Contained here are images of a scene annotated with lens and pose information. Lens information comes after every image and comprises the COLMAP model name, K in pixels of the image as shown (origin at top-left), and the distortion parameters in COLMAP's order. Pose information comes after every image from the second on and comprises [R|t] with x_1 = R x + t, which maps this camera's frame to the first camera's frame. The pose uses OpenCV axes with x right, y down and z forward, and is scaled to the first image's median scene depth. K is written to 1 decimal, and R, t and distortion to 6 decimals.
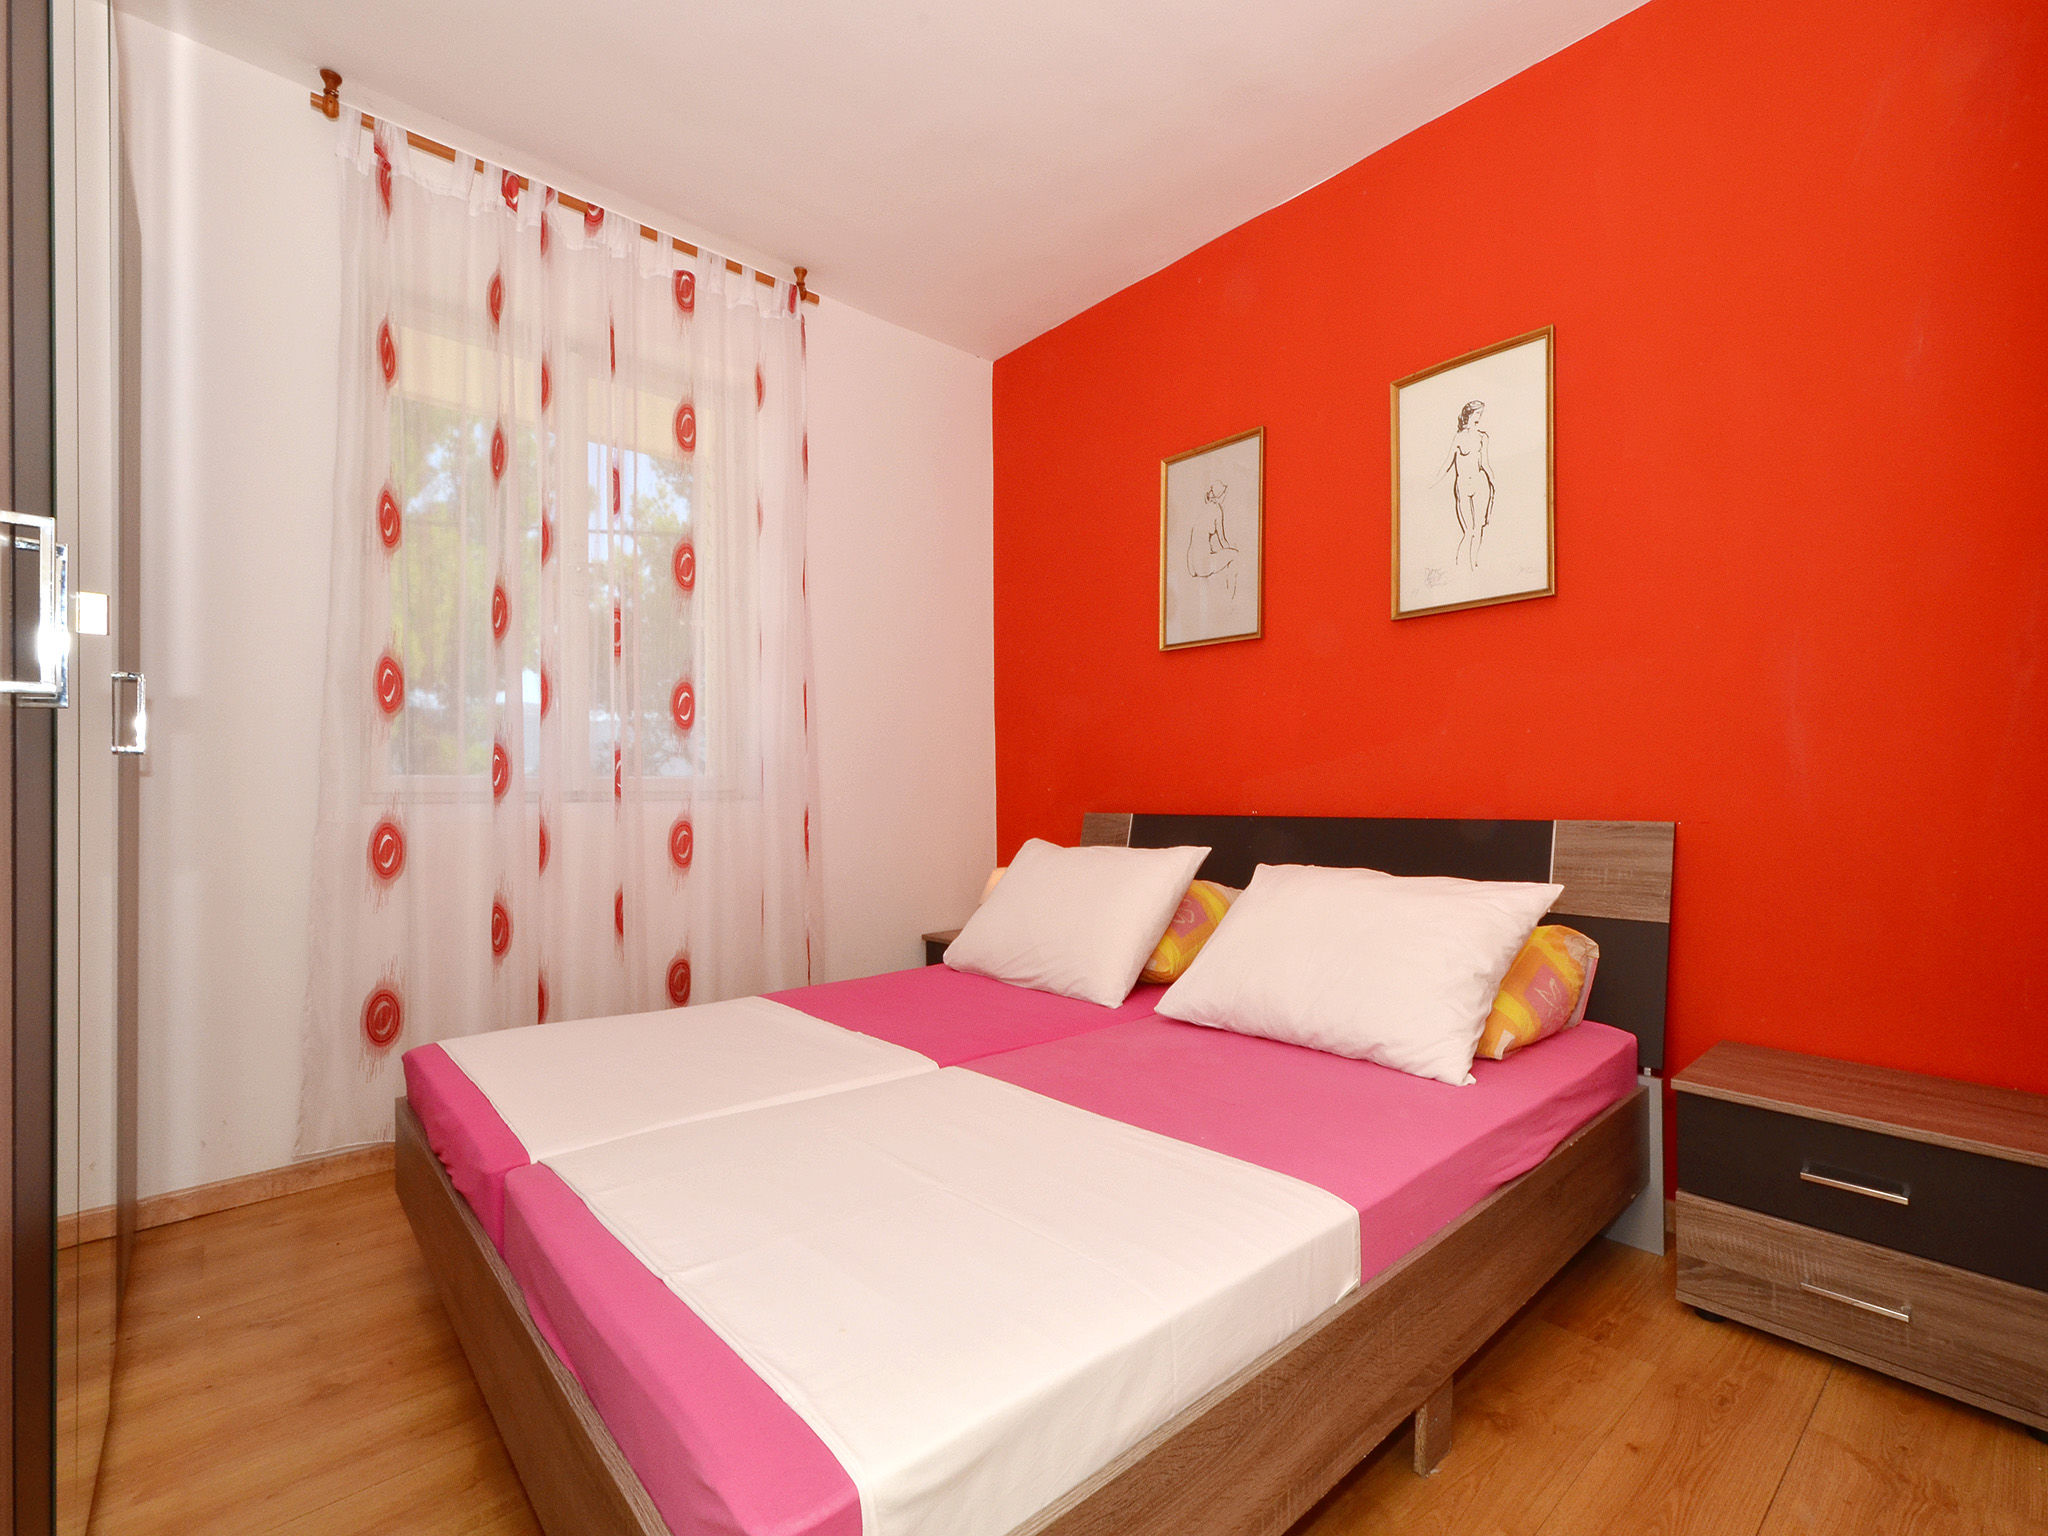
lens RADIAL K [[915.5, 0, 1025.3], [0, 915.5, 791.1], [0, 0, 1]] dist [-0.000296, 0.000470]
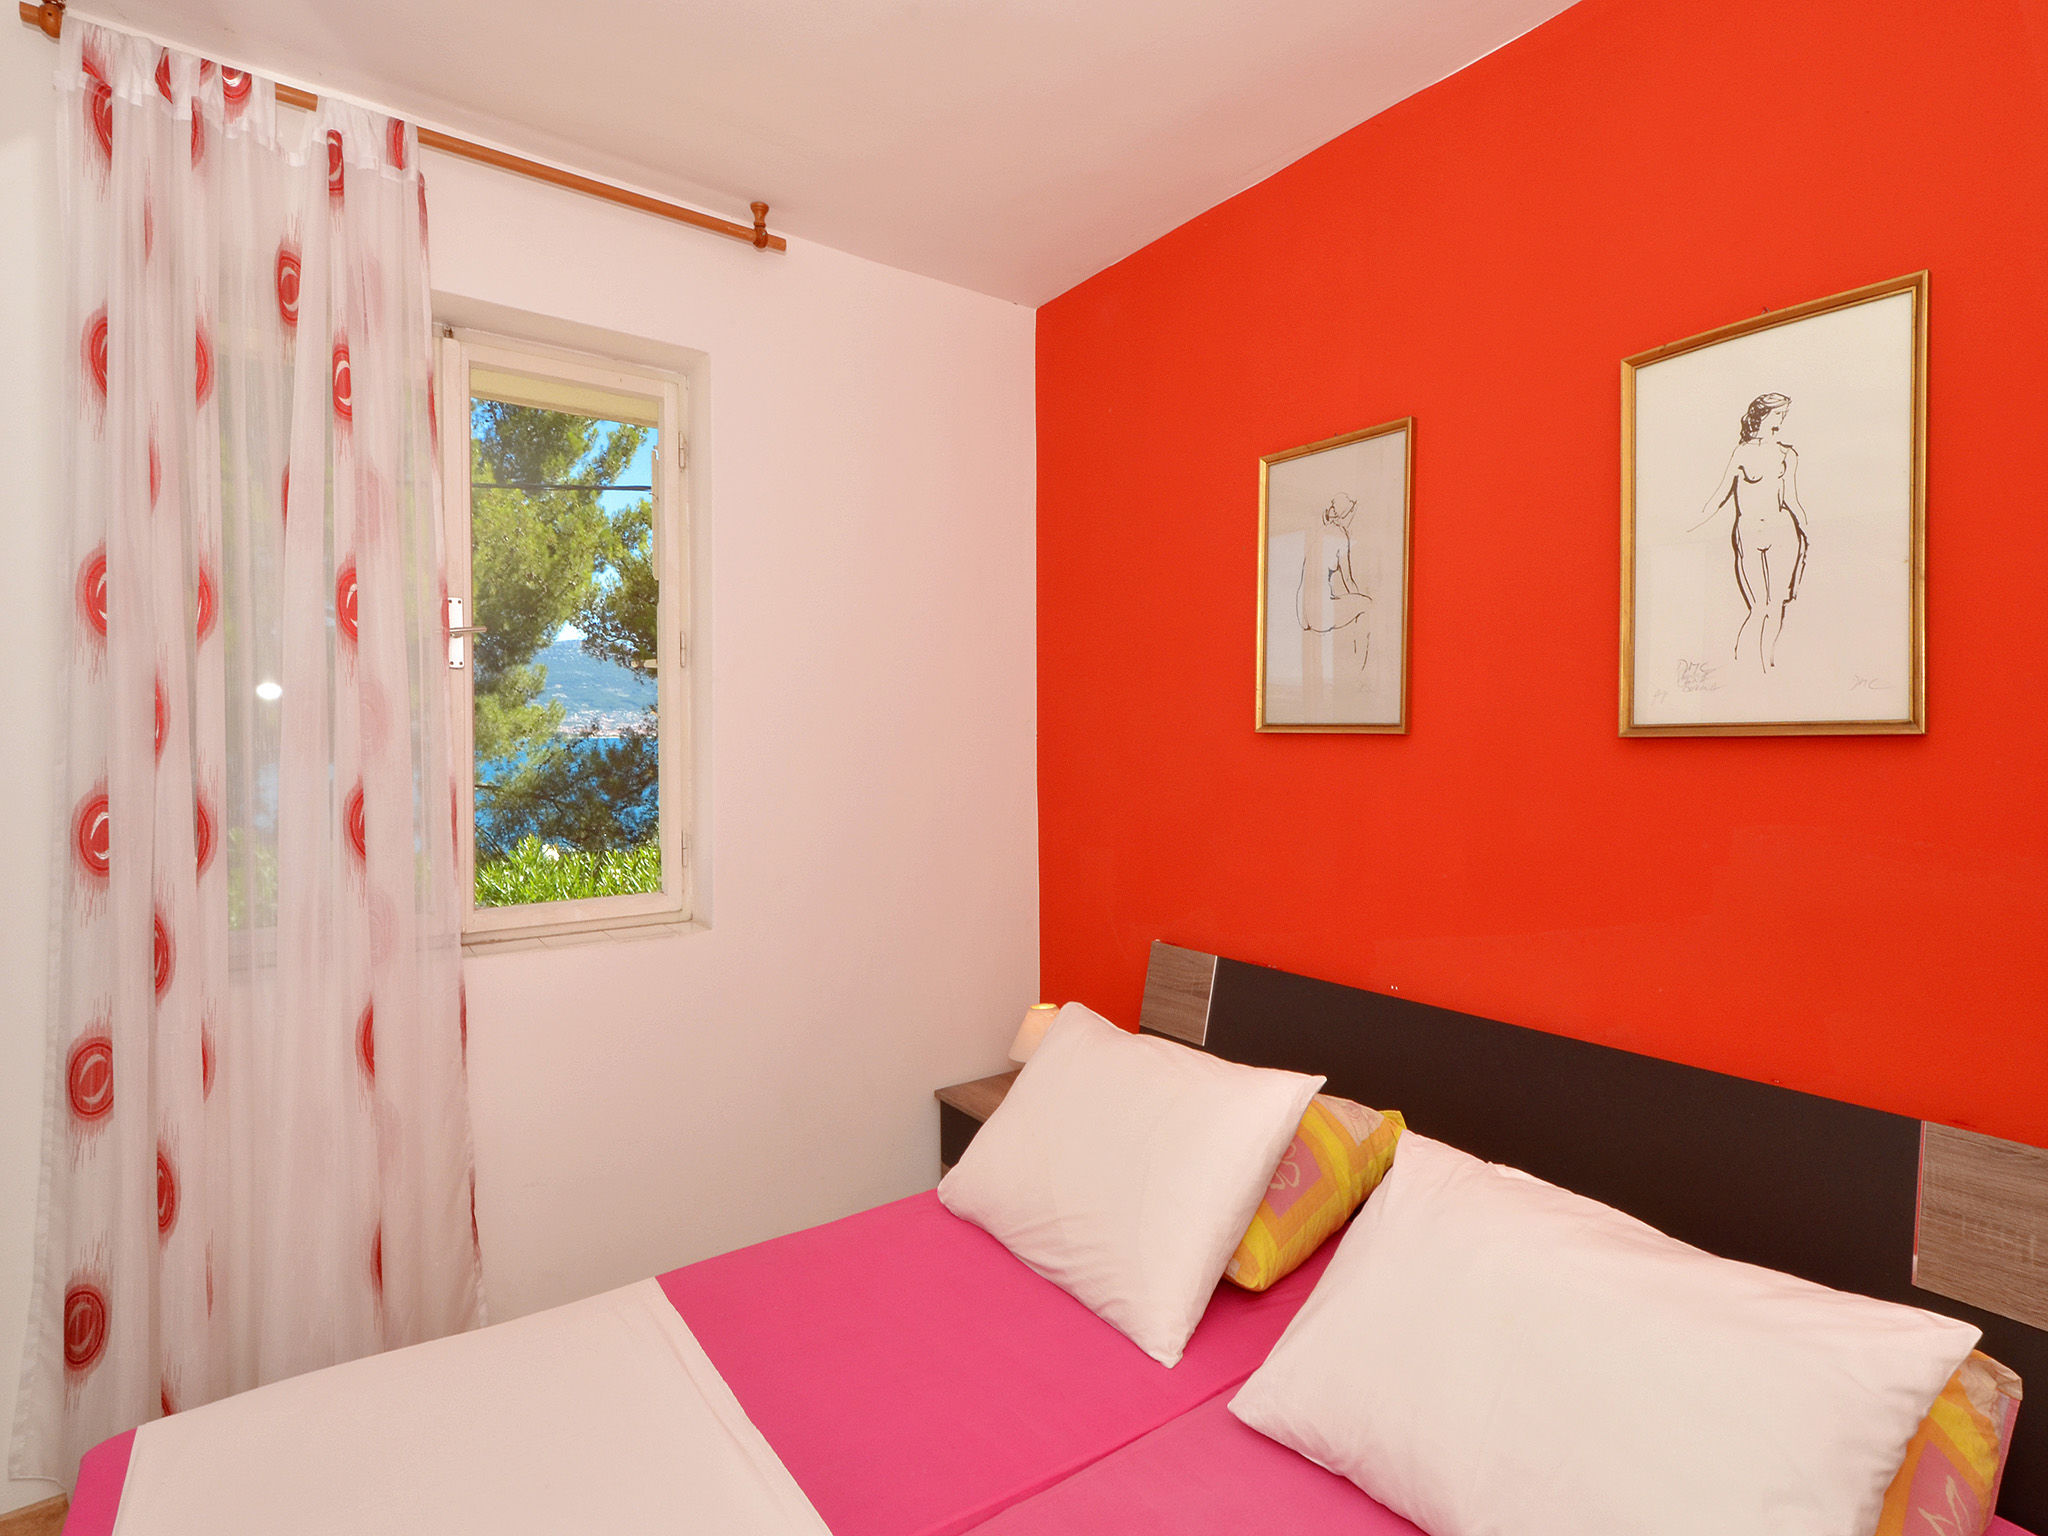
lens RADIAL K [[1032.1, 0, 1028.7], [0, 1032.1, 759.4], [0, 0, 1]] dist [0.005055, -0.000096]
pose [[0.995721, 0.003601, -0.092338, 0.058047], [-0.002454, 0.999918, 0.012541, -0.176456], [0.092376, -0.012261, 0.995649, 0.246047]]
